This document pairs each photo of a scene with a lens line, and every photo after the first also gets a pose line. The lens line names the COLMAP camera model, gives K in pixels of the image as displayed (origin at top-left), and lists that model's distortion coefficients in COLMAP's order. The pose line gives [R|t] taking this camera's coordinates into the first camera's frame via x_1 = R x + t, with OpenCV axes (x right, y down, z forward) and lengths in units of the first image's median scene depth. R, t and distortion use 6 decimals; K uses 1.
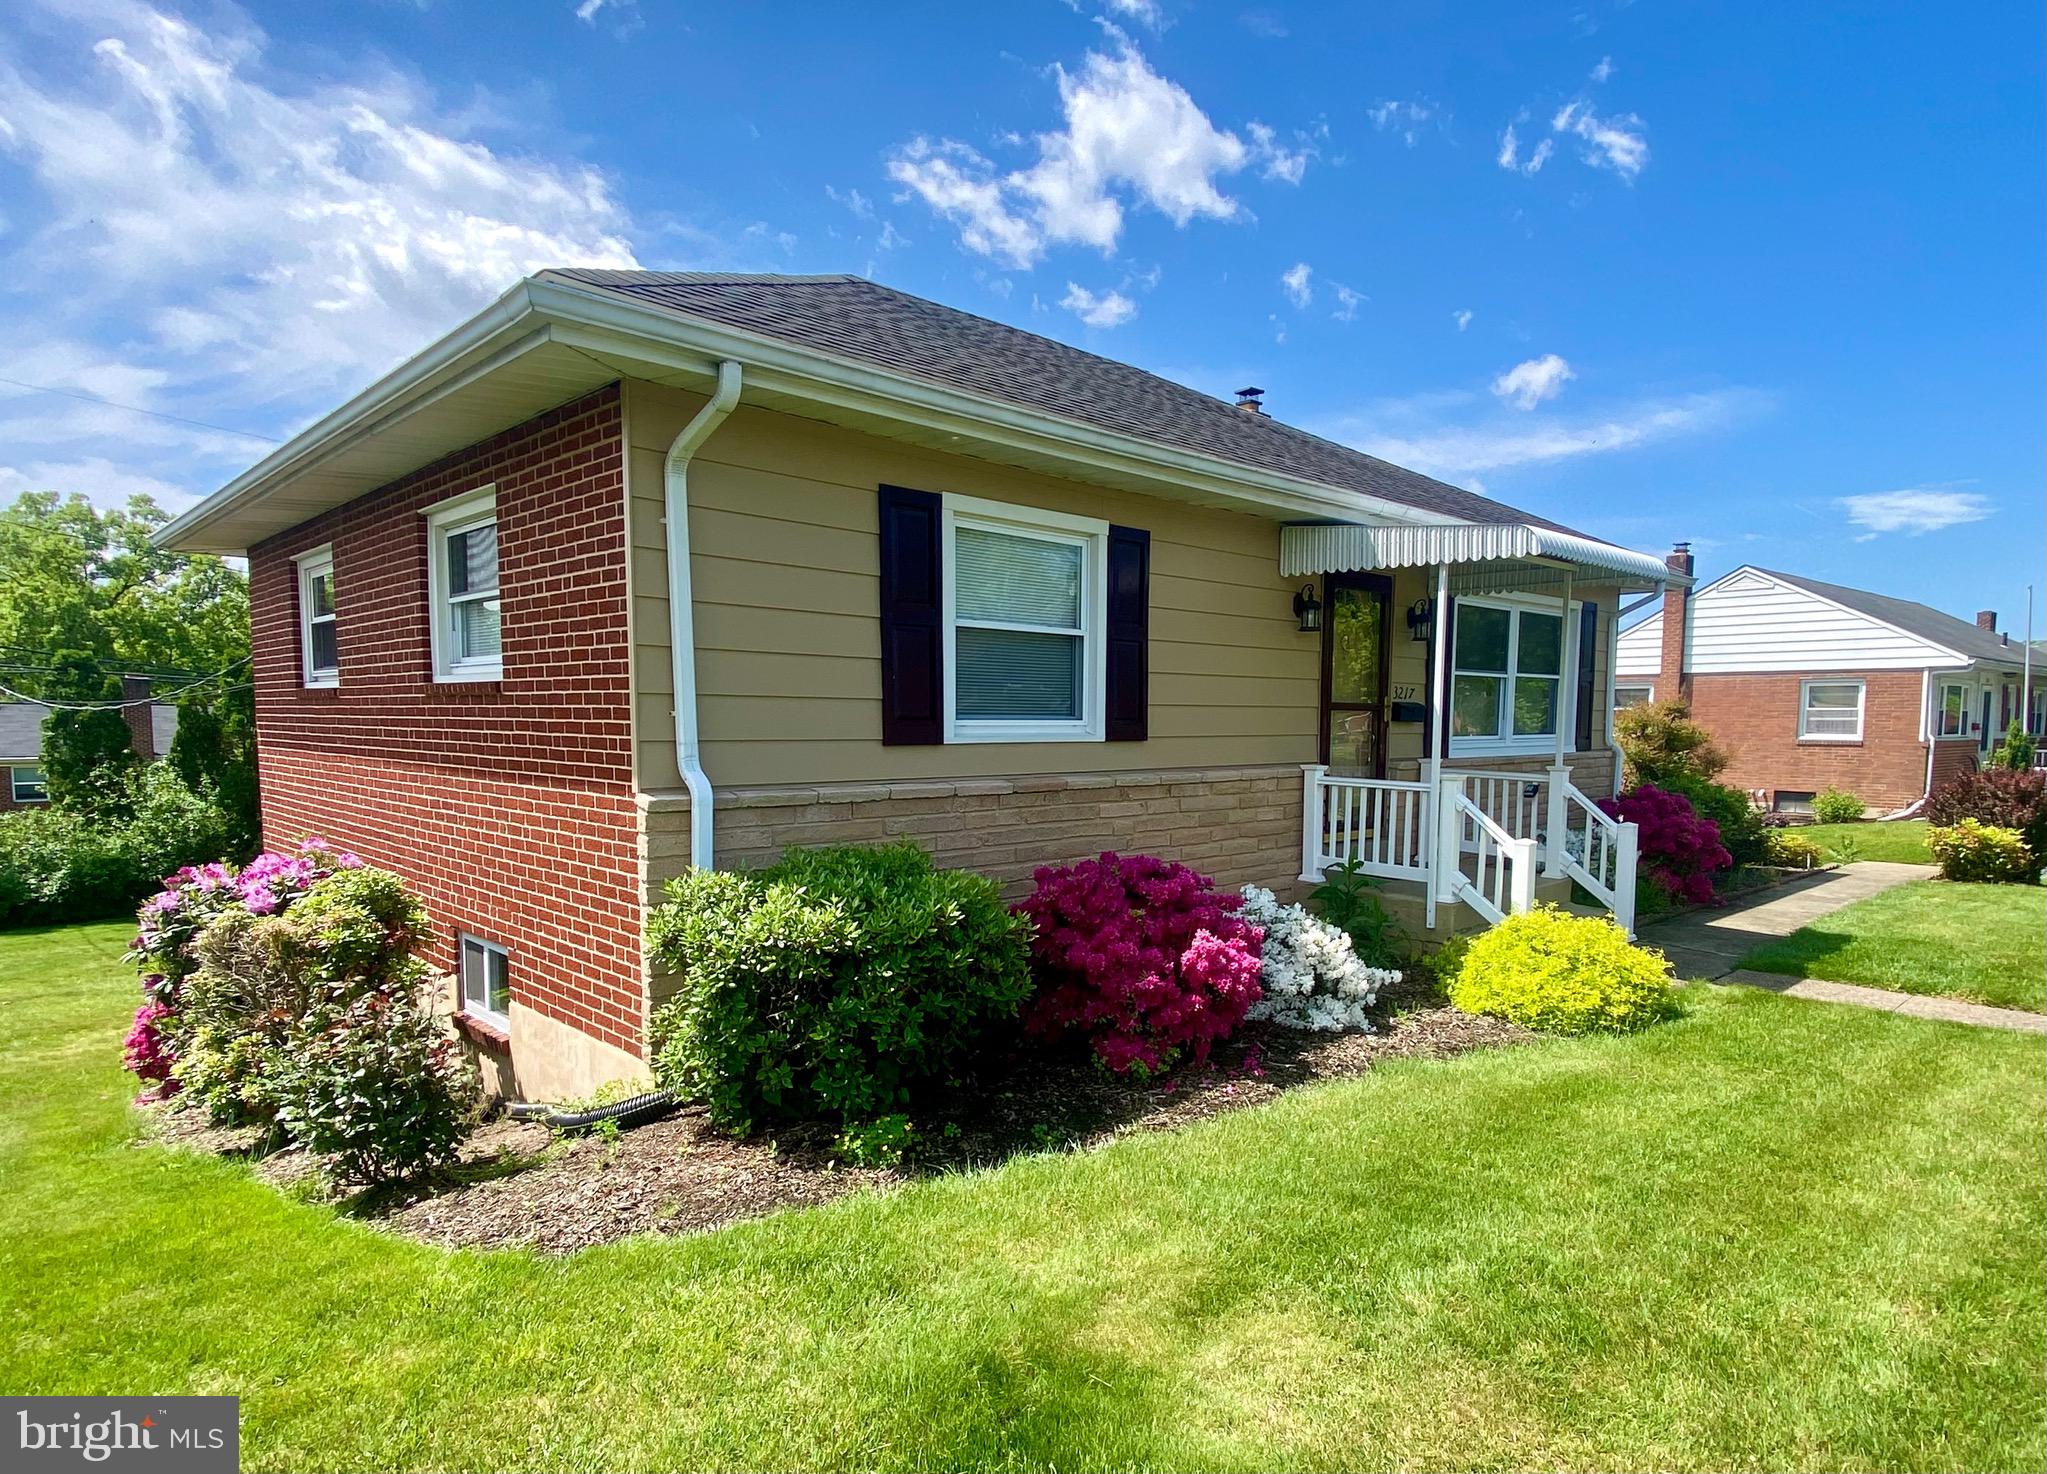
lens RADIAL K [[1156.0, 0, 1013.3], [0, 1156.0, 809.9], [0, 0, 1]] dist [0.002747, 0.000214]
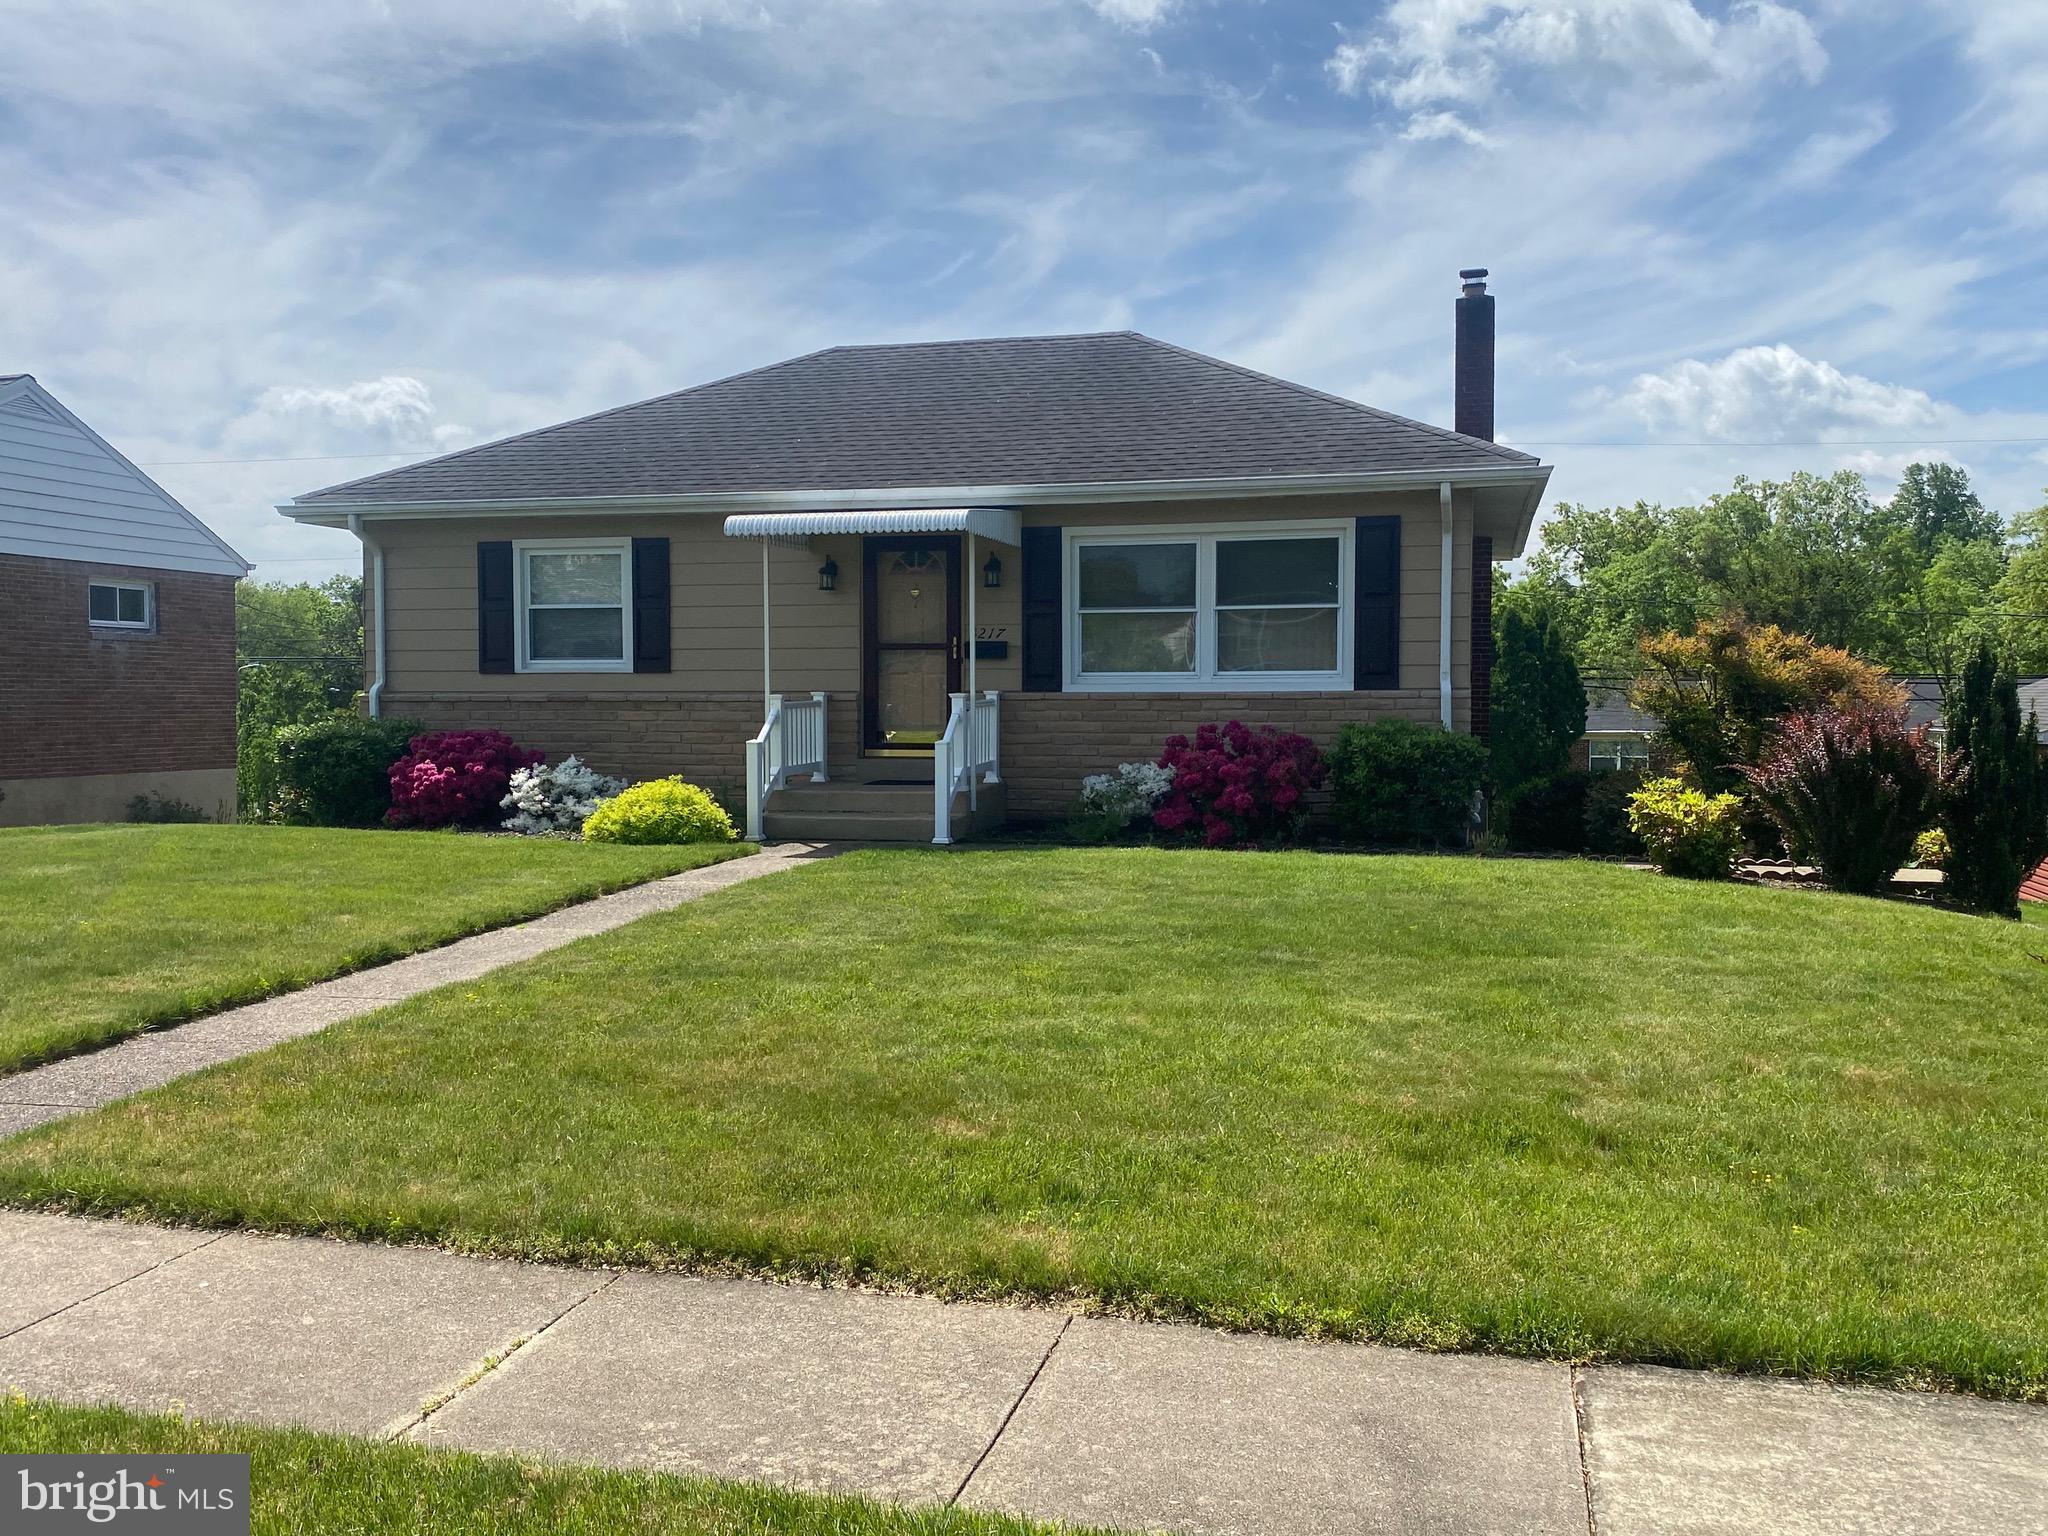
lens RADIAL K [[1752.9, 0, 1034.2], [0, 1752.9, 771.8], [0, 0, 1]] dist [0.046928, -0.036628]
pose [[0.529117, 0.026853, -0.848124, 2.462581], [-0.066593, 0.997731, -0.009956, 0.065095], [0.845932, 0.061747, 0.529704, 0.193380]]
